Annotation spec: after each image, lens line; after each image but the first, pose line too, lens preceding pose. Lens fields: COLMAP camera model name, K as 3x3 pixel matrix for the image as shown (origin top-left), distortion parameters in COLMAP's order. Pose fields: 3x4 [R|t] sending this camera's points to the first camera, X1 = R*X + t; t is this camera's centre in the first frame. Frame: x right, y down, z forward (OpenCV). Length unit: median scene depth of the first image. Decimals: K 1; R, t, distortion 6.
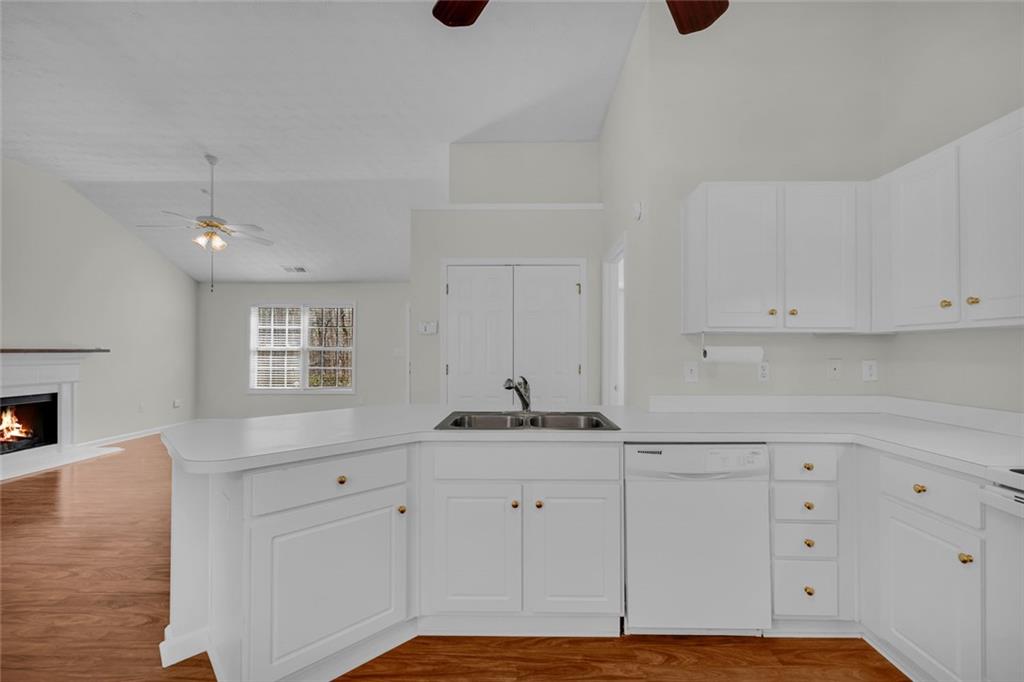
lens RADIAL K [[425.1, 0, 519.7], [0, 425.1, 349.1], [0, 0, 1]] dist [-0.004029, -0.000636]
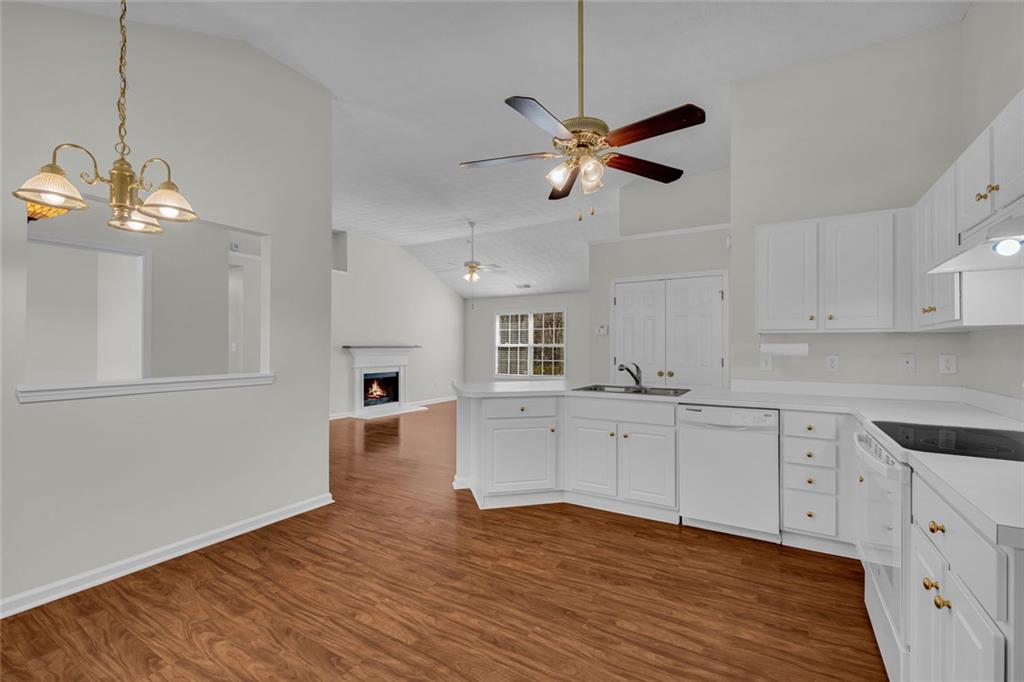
lens RADIAL K [[425.1, 0, 511.2], [0, 425.1, 346.3], [0, 0, 1]] dist [-0.004029, -0.000636]
pose [[0.858561, -0.001043, -0.512710, 0.201379], [0.001759, 0.999998, 0.000911, -0.000399], [0.512708, -0.001684, 0.858561, -0.274711]]
